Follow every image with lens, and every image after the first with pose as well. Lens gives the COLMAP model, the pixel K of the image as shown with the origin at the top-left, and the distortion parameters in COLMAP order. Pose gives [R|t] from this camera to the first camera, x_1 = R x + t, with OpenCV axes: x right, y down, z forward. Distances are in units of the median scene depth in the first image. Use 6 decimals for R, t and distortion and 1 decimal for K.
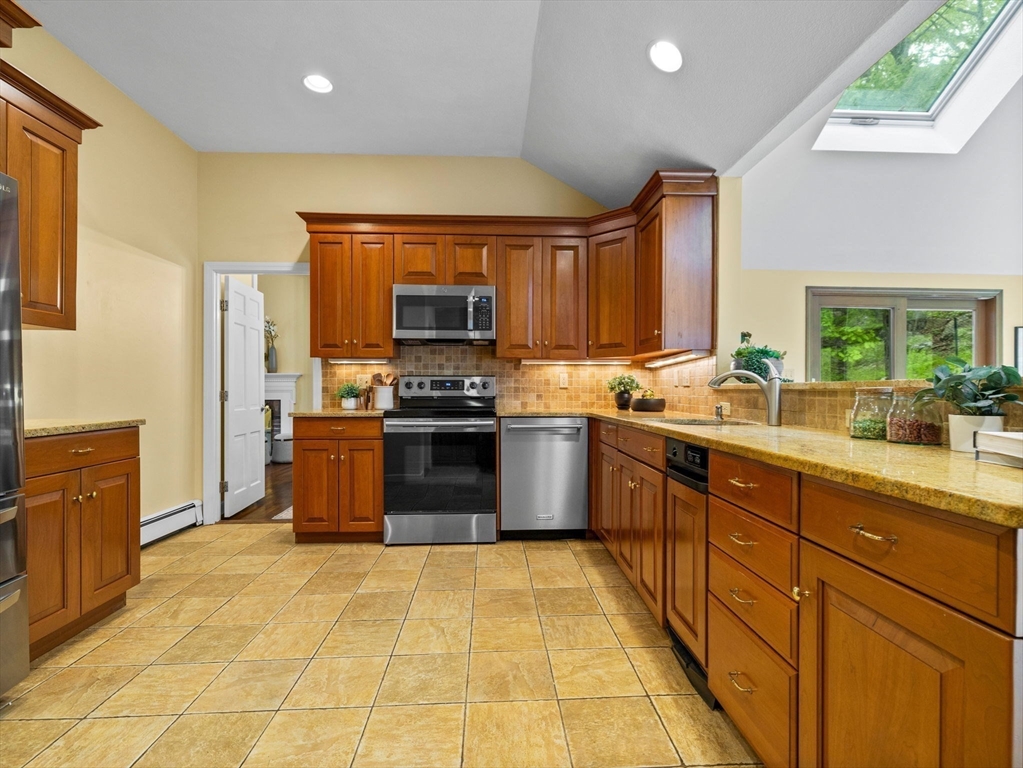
lens RADIAL K [[485.8, 0, 511.1], [0, 485.8, 387.9], [0, 0, 1]] dist [0.001523, 0.000279]
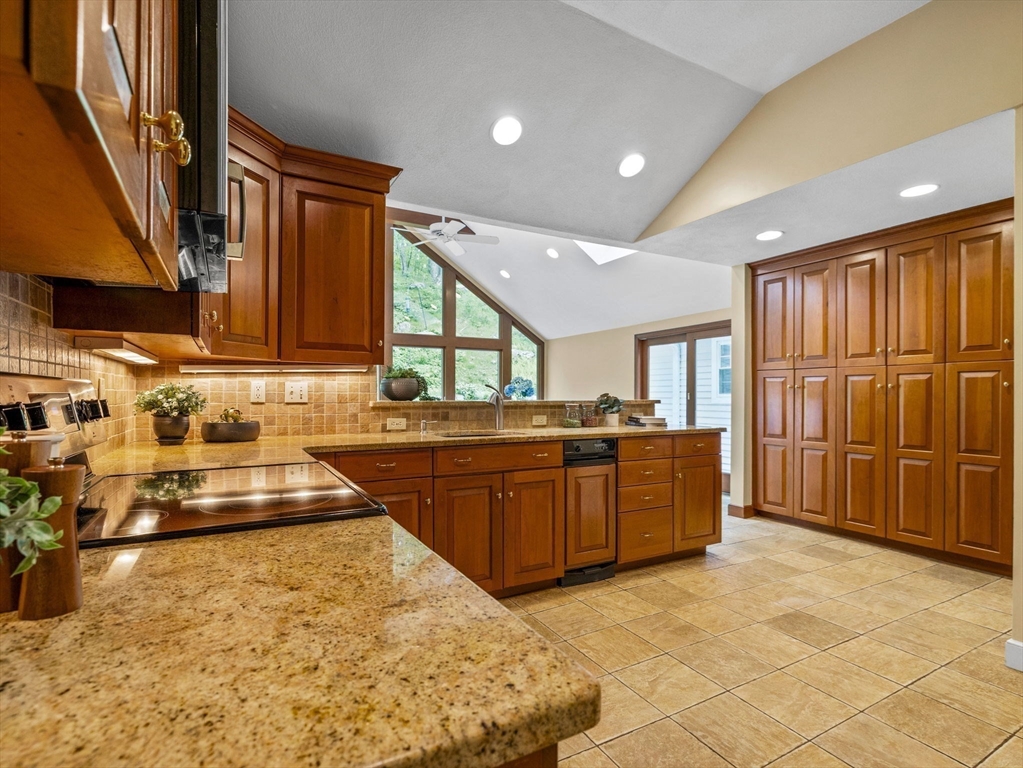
lens RADIAL K [[485.8, 0, 511.1], [0, 485.8, 387.9], [0, 0, 1]] dist [0.001523, 0.000279]
pose [[-0.419580, 0.009155, 0.907672, -0.593980], [-0.006948, 0.999887, -0.013297, -0.023184], [-0.907692, -0.011886, -0.419469, 1.127942]]
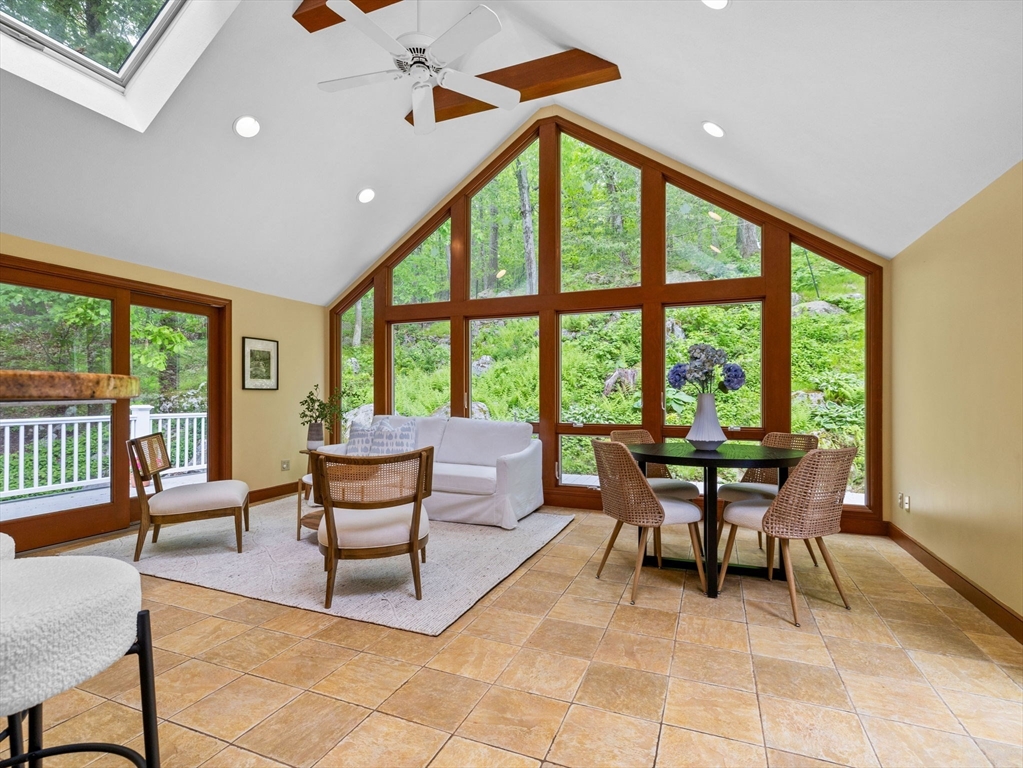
lens RADIAL K [[494.0, 0, 518.9], [0, 494.0, 384.3], [0, 0, 1]] dist [-0.001298, -0.000254]
pose [[0.406861, 0.017958, 0.913314, 0.476978], [-0.000908, 0.999814, -0.019254, -0.000868], [-0.913490, 0.007005, 0.406801, 0.000391]]
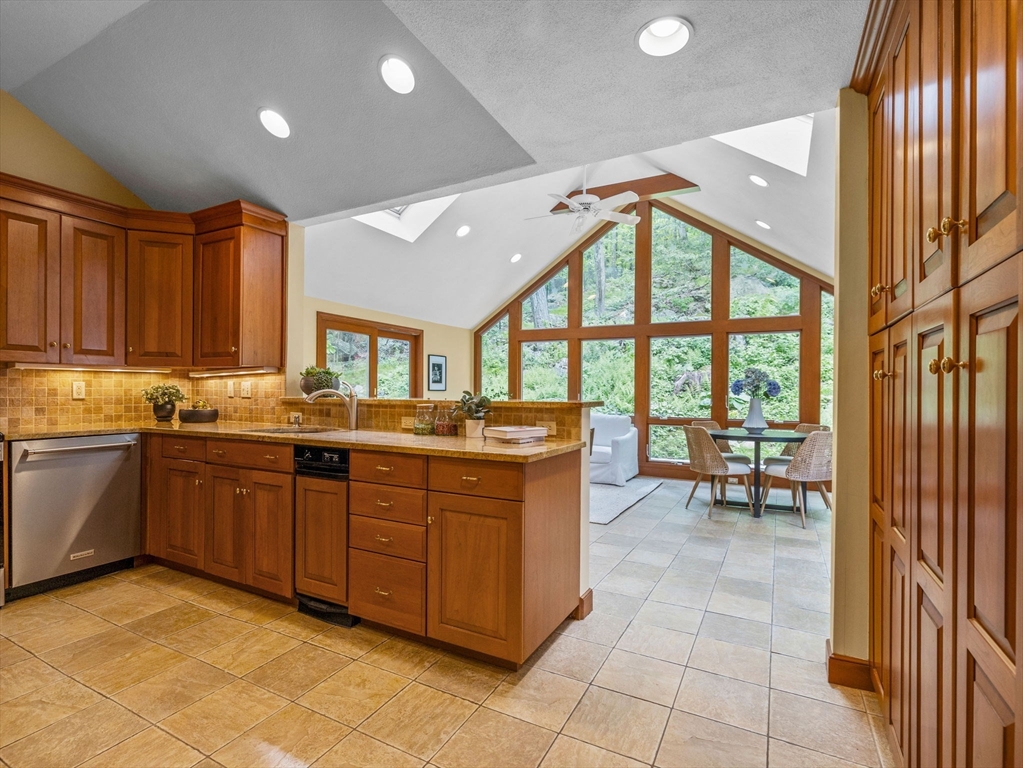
lens RADIAL K [[494.0, 0, 518.9], [0, 494.0, 384.3], [0, 0, 1]] dist [-0.001298, -0.000254]
pose [[0.504109, 0.010888, 0.863571, -0.321374], [-0.007964, 0.999937, -0.007958, -0.032654], [-0.863603, -0.002866, 0.504164, -0.094172]]
